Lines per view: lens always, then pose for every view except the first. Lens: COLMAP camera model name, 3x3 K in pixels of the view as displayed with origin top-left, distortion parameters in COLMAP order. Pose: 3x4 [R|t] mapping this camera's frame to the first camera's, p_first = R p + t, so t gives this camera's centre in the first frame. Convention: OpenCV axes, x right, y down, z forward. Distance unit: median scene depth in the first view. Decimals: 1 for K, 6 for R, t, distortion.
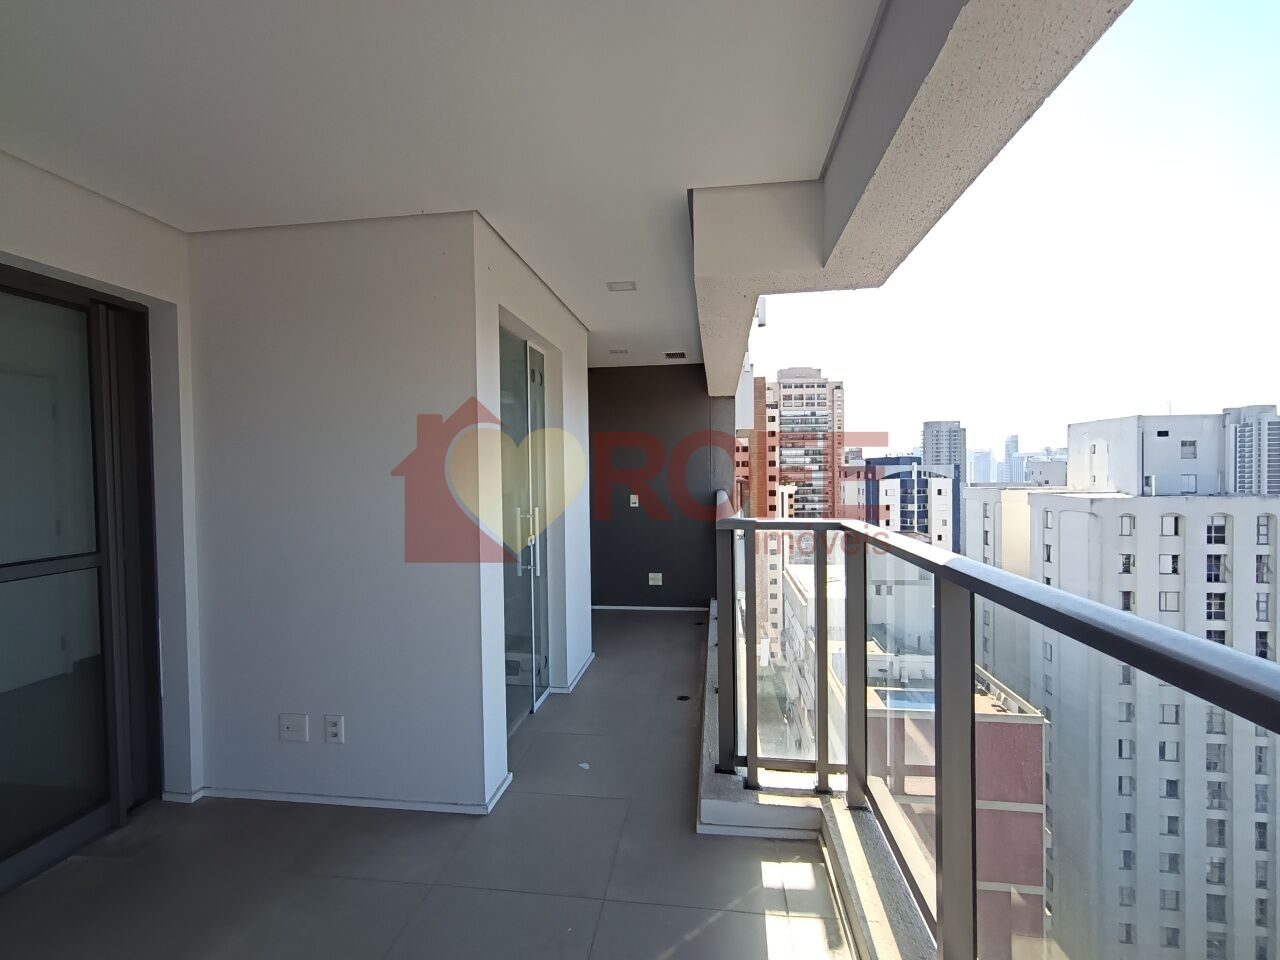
lens RADIAL K [[586.7, 0, 639.4], [0, 586.7, 481.3], [0, 0, 1]] dist [0.004238, 0.000504]
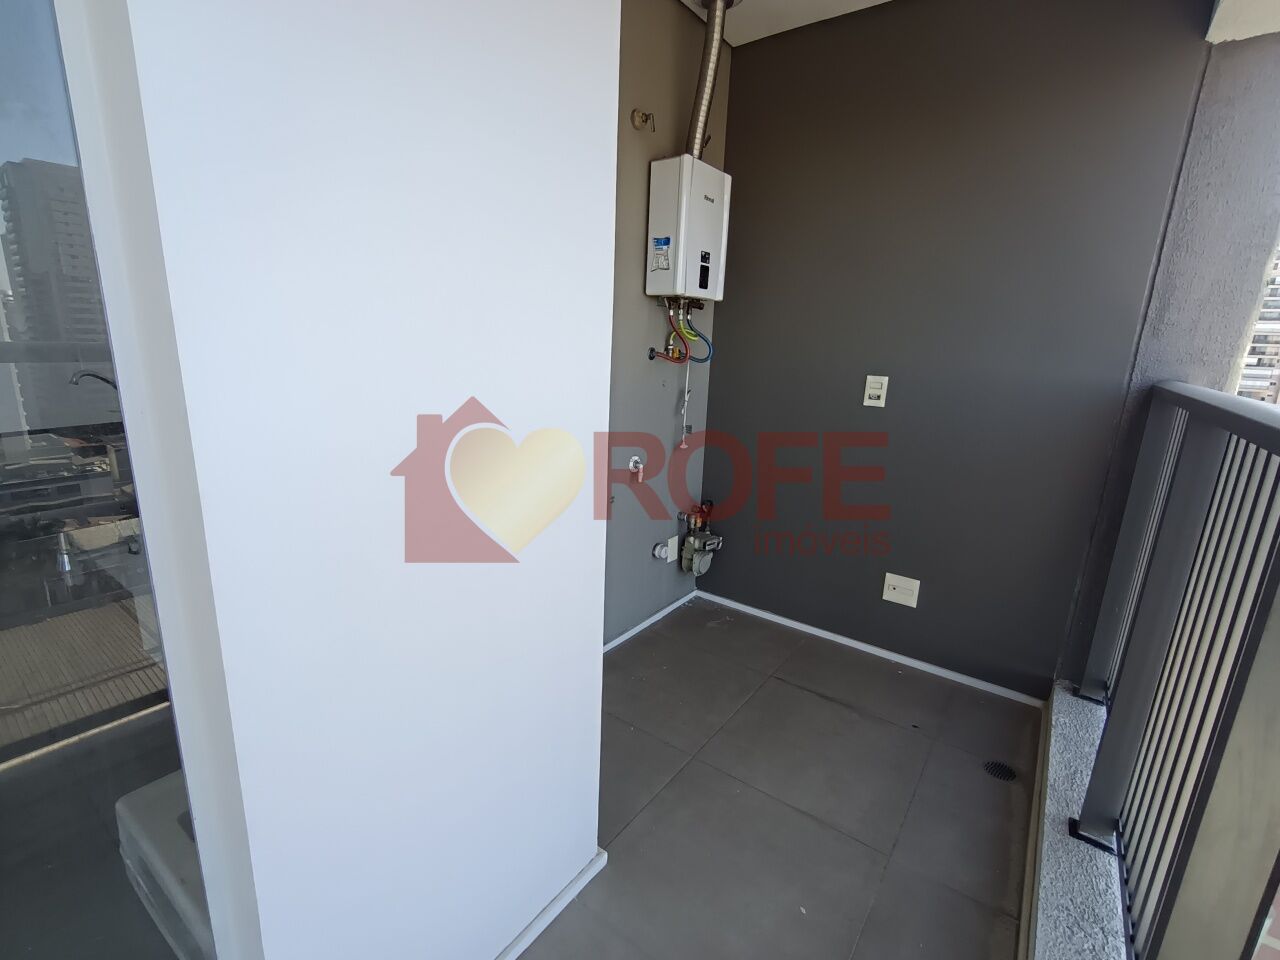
lens RADIAL K [[586.7, 0, 634.2], [0, 586.7, 485.2], [0, 0, 1]] dist [0.004238, 0.000504]
pose [[0.872861, 0.161388, -0.460507, 0.041197], [-0.057229, 0.971068, 0.231844, 0.012620], [0.484601, -0.176013, 0.856844, 0.575701]]
